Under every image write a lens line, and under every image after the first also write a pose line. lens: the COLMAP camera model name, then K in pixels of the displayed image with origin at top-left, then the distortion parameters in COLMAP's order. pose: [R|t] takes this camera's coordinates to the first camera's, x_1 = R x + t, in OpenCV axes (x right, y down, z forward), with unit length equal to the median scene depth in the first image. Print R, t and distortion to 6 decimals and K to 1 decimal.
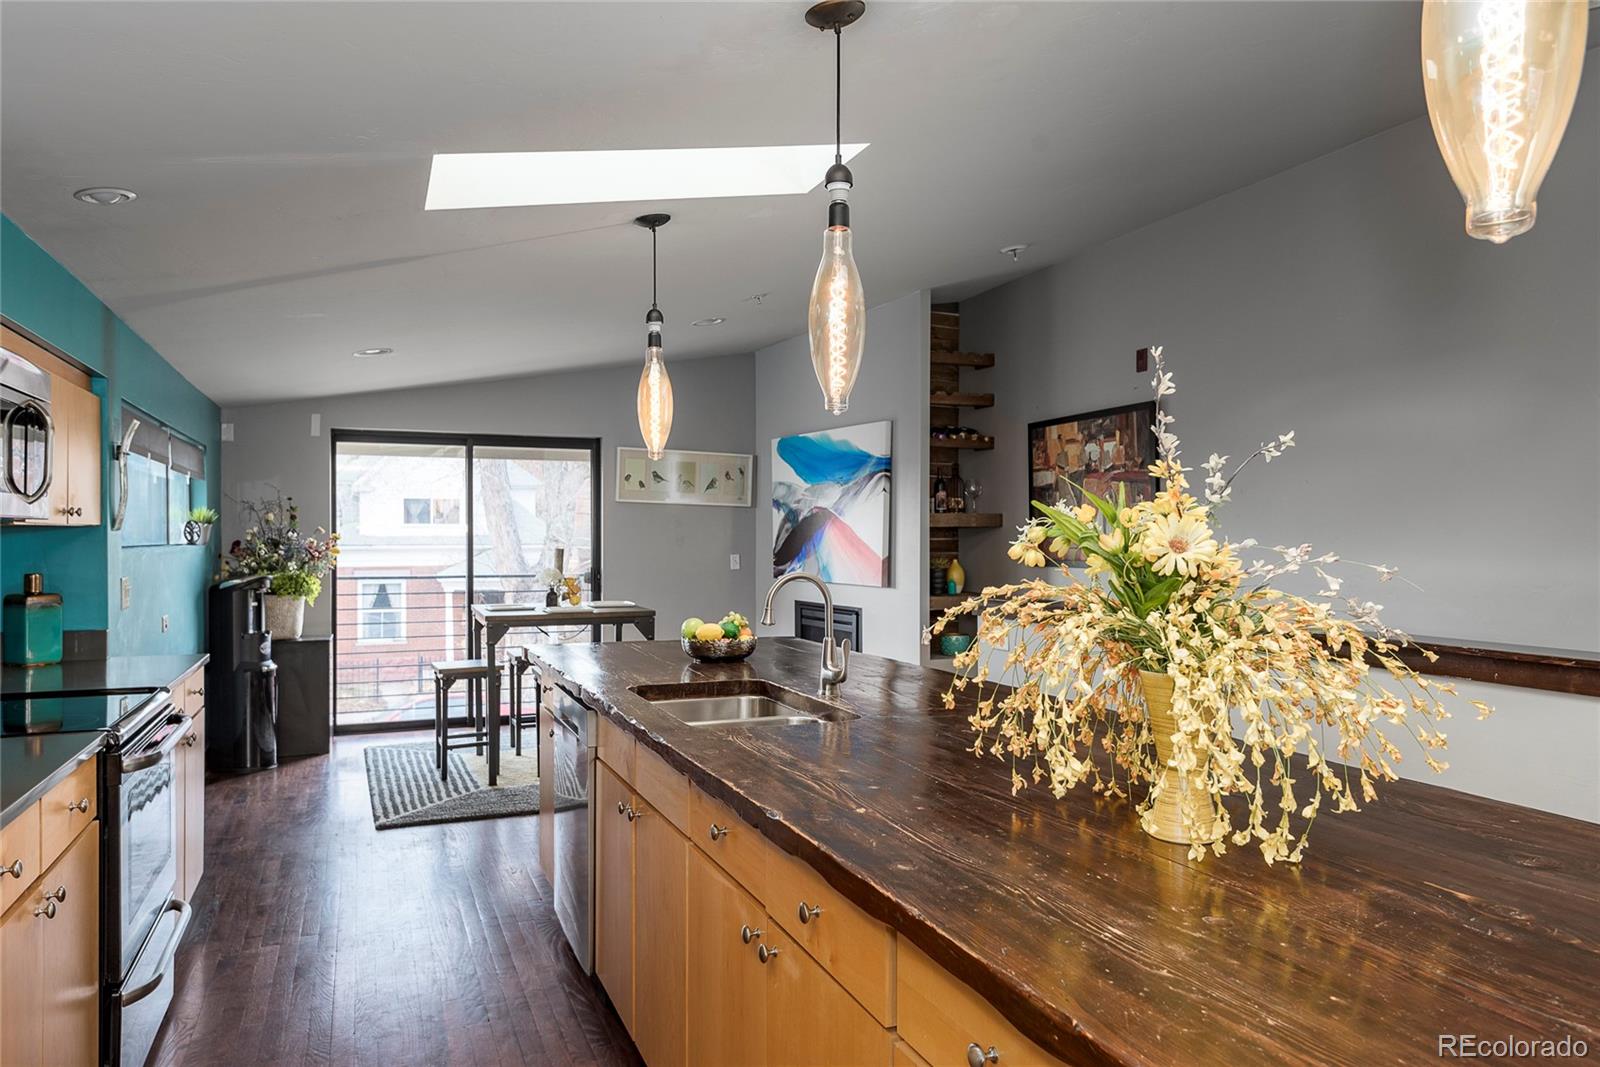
lens RADIAL K [[1077.7, 0, 800.0], [0, 1077.7, 533.5], [0, 0, 1]] dist [0.051275, 0.000015]
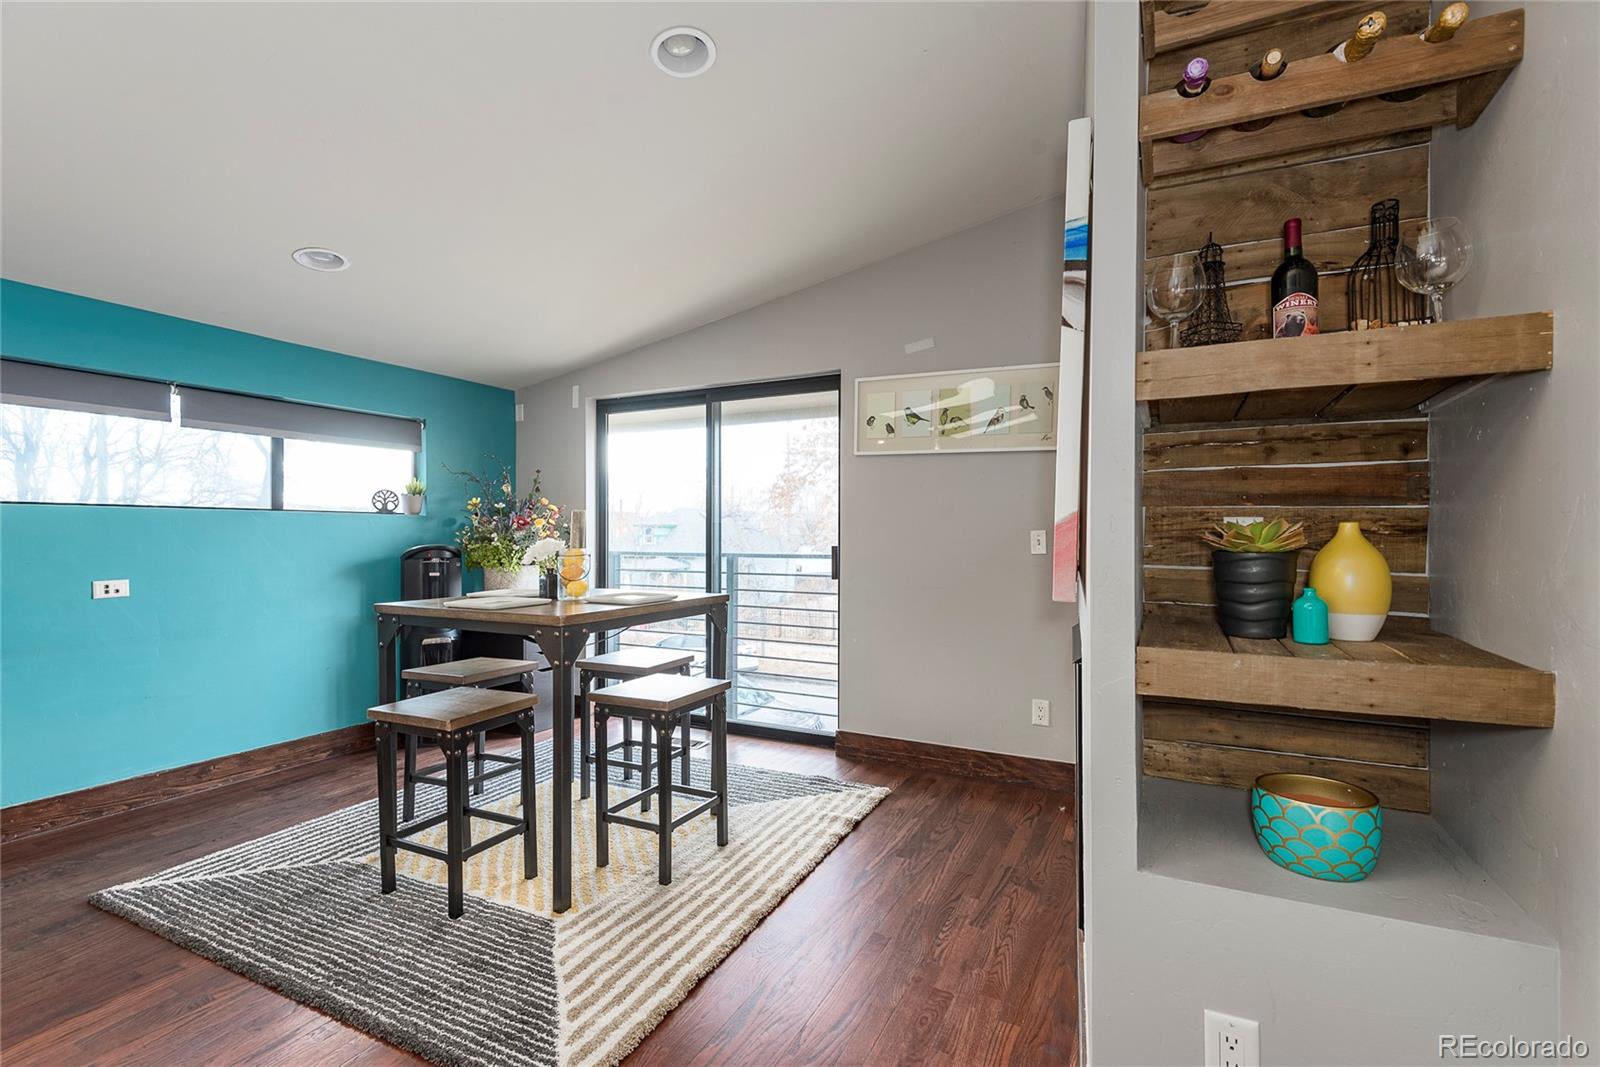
lens RADIAL K [[722.0, 0, 800.0], [0, 722.0, 533.5], [0, 0, 1]] dist [0.033763, -0.015785]
pose [[0.657354, -0.002076, -0.753579, 0.210268], [-0.001845, 0.999989, -0.004364, 0.030572], [0.753580, 0.004258, 0.657342, 0.820360]]
